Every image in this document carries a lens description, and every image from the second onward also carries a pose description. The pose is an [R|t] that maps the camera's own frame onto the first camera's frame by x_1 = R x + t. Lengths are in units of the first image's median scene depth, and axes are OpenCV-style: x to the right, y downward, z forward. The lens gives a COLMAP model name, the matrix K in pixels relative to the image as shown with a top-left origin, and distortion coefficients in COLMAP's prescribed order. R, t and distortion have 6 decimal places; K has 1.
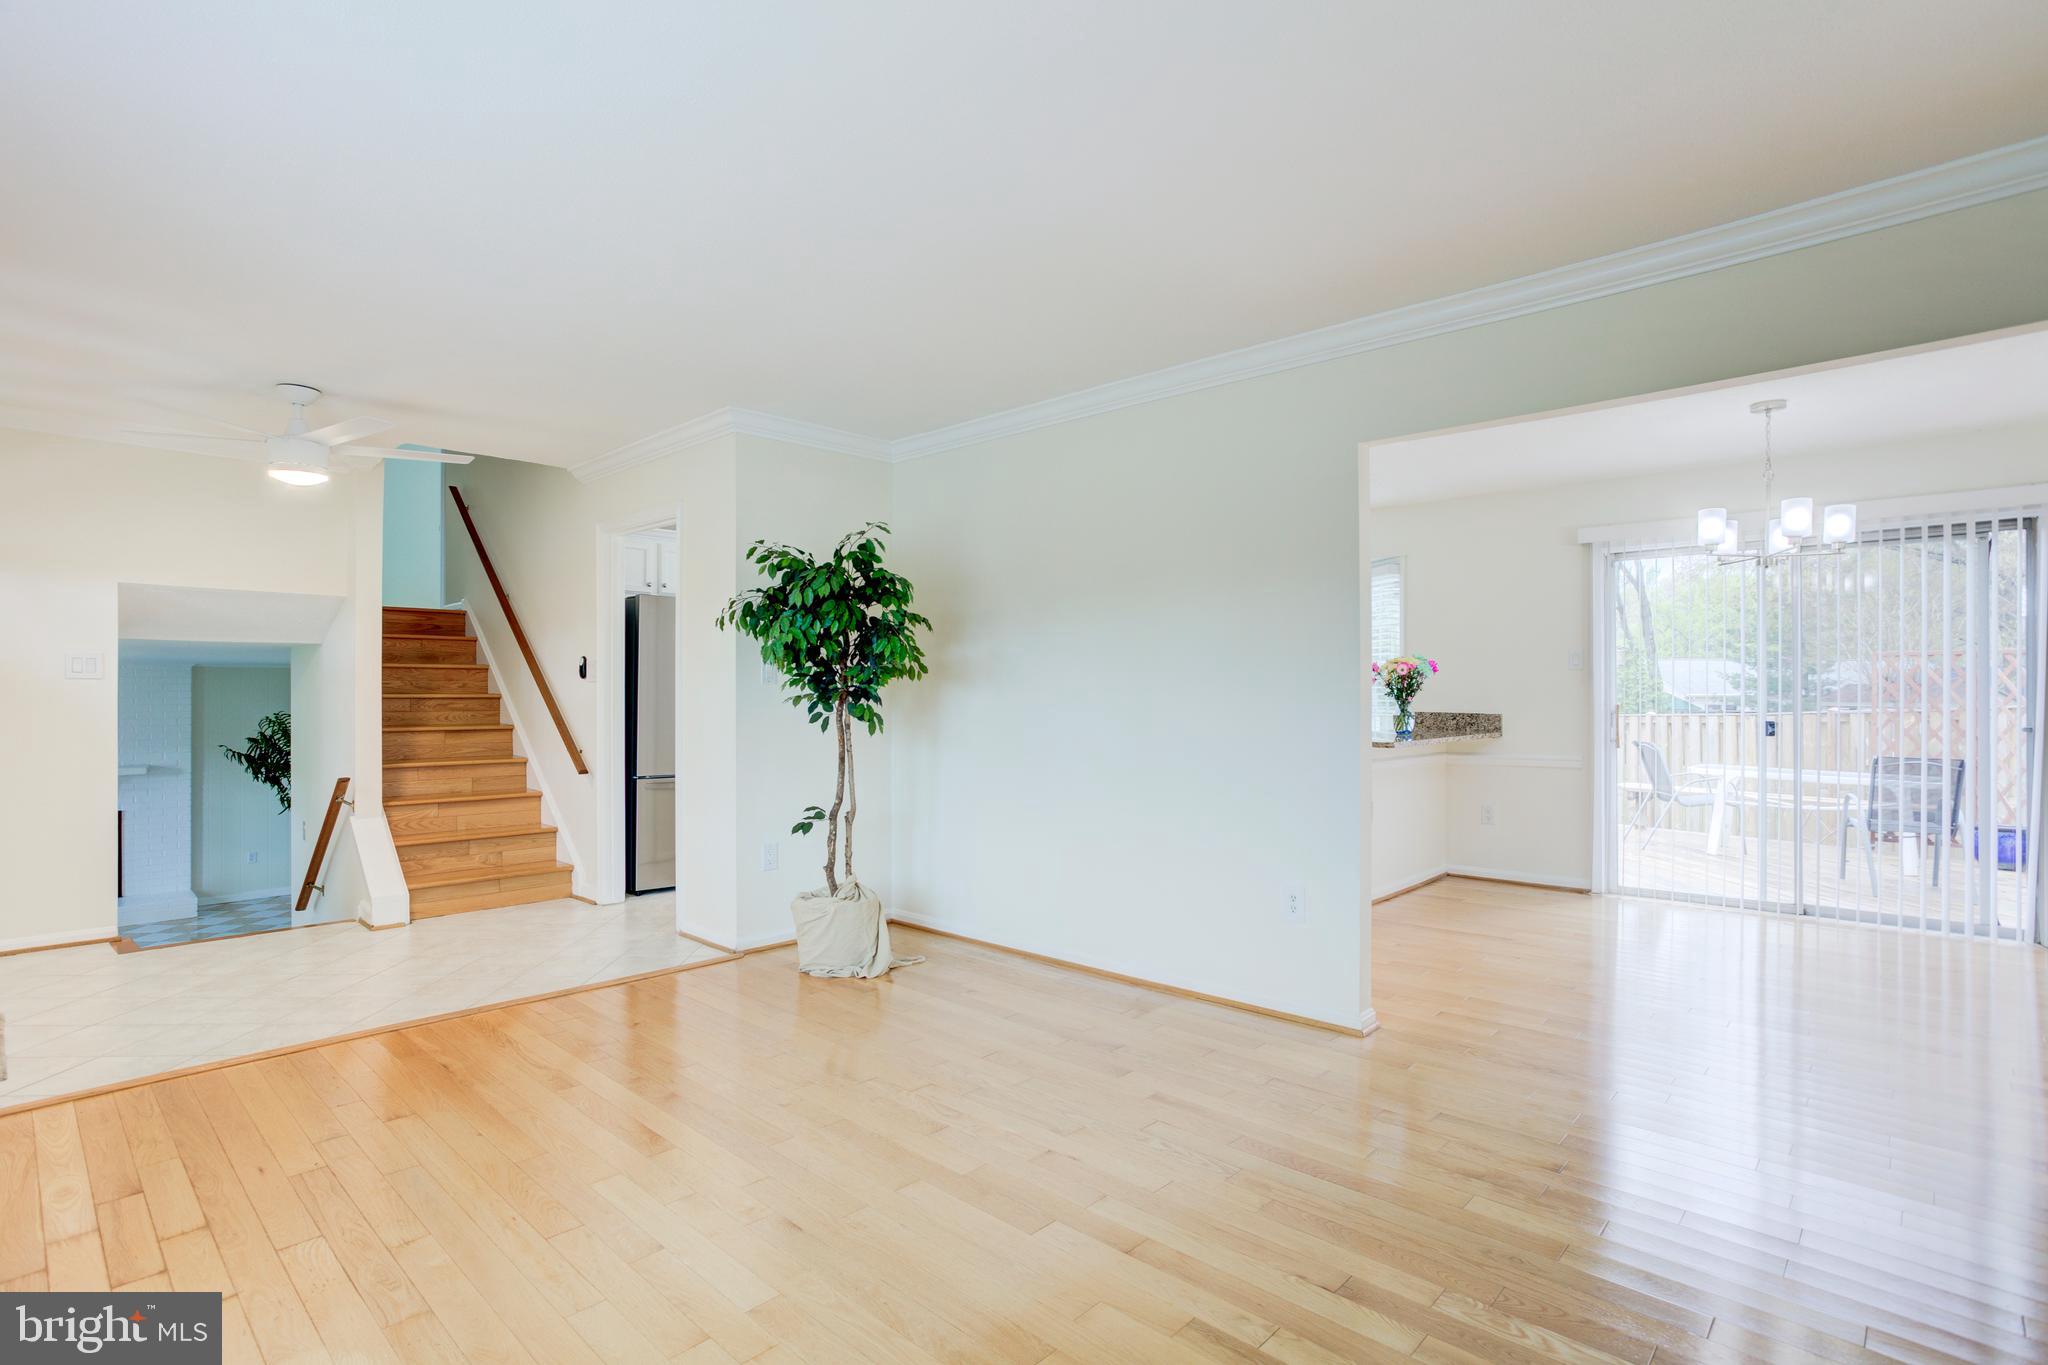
lens RADIAL K [[1000.1, 0, 1035.8], [0, 1000.1, 695.6], [0, 0, 1]] dist [-0.033900, 0.005766]
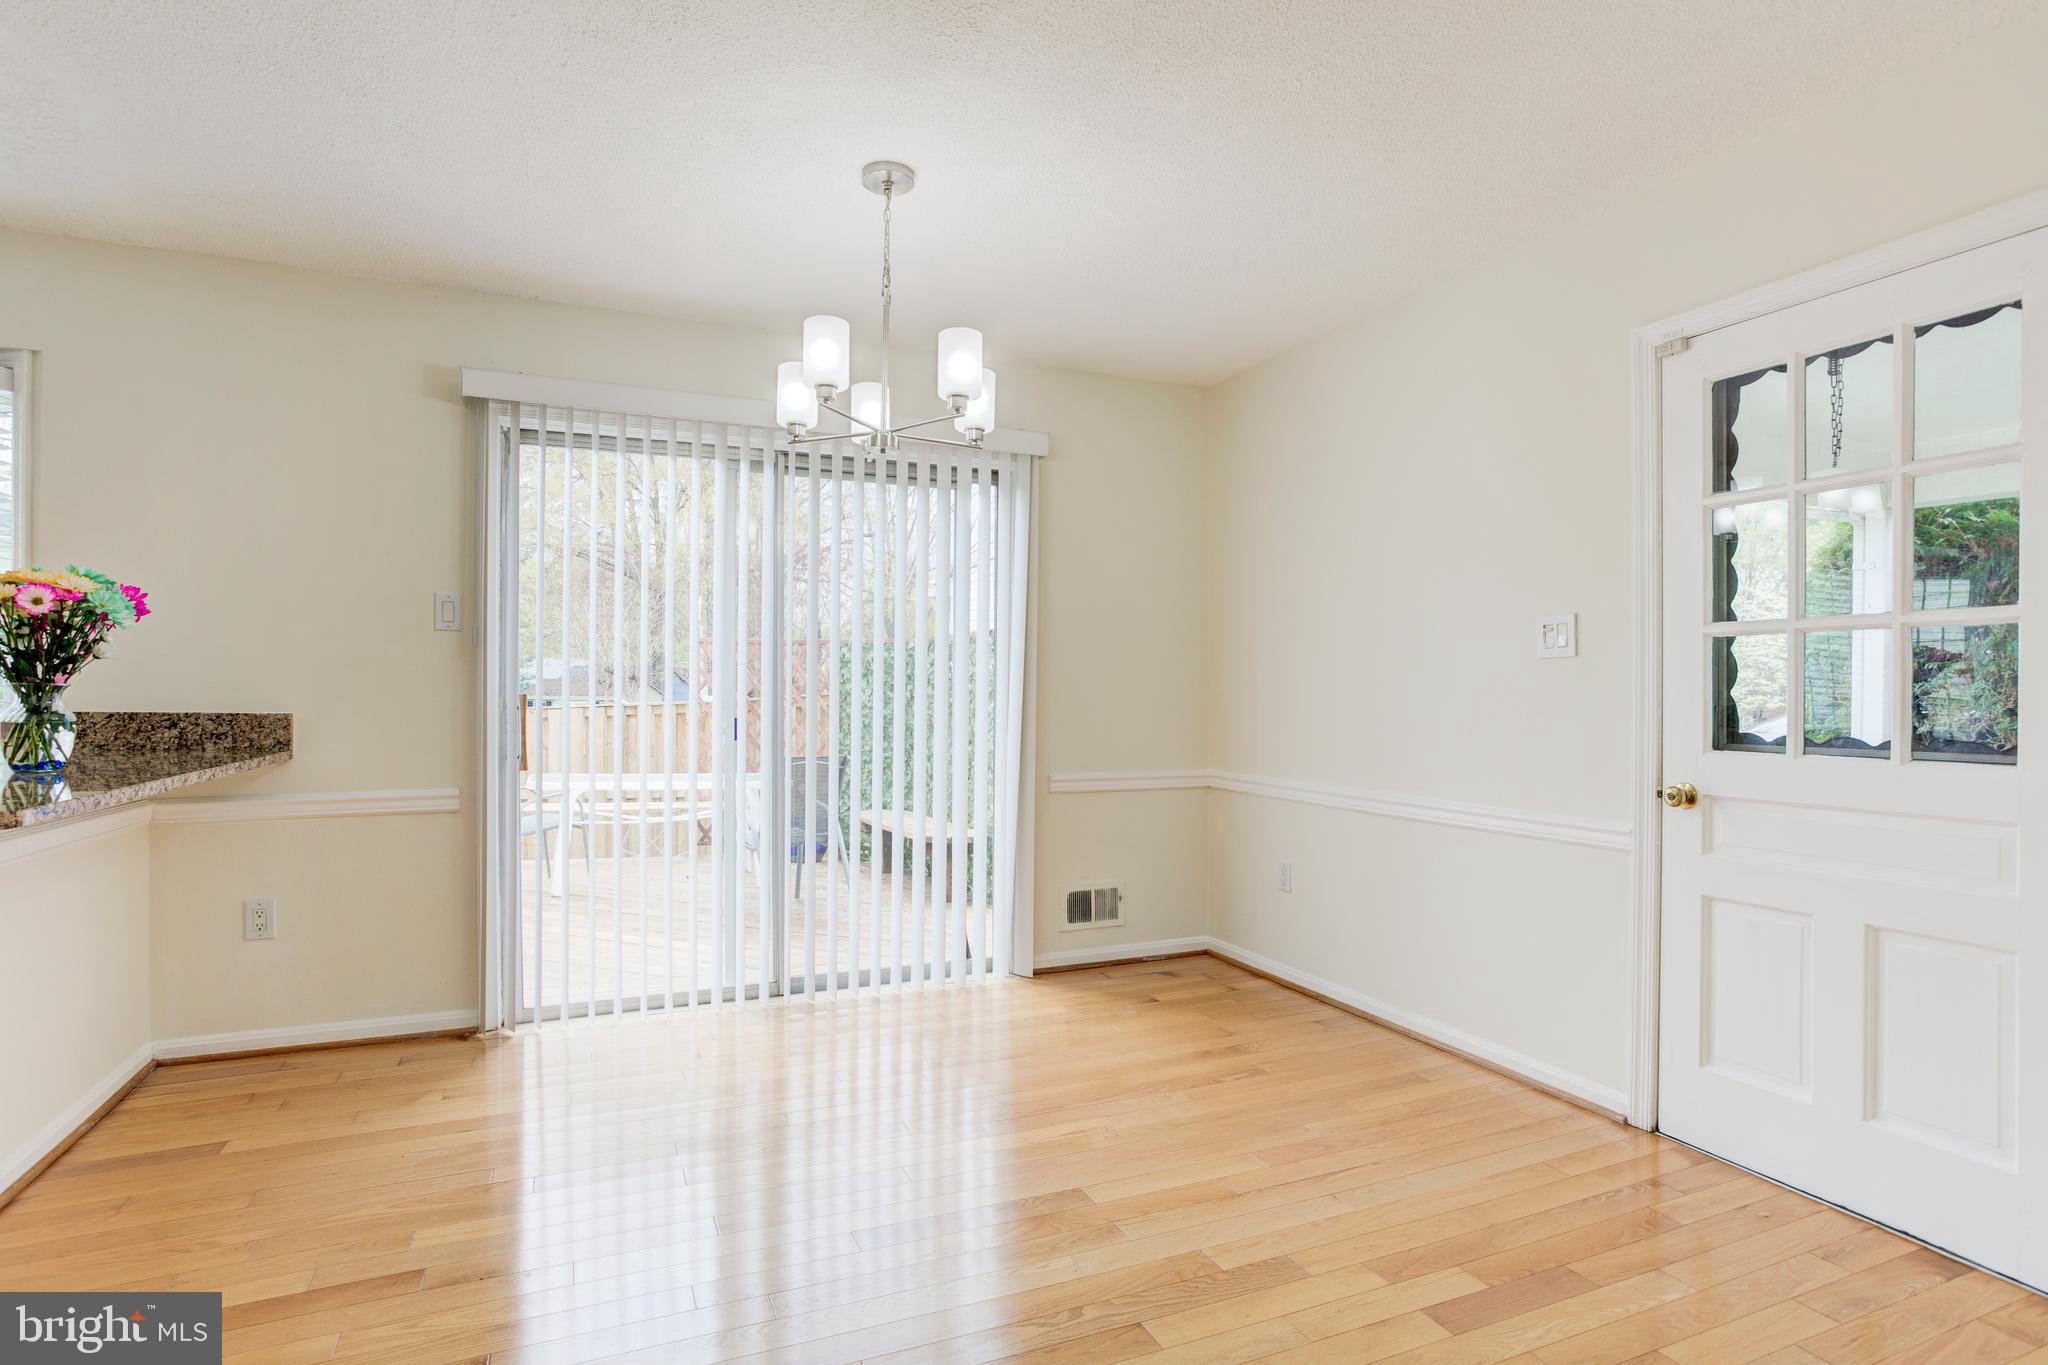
lens RADIAL K [[1000.1, 0, 1039.4], [0, 1000.1, 716.2], [0, 0, 1]] dist [-0.033900, 0.005766]
pose [[0.379252, -0.014095, 0.925186, 0.169470], [-0.010143, 0.999761, 0.019389, 0.006429], [-0.925238, -0.016737, 0.379019, 0.501507]]
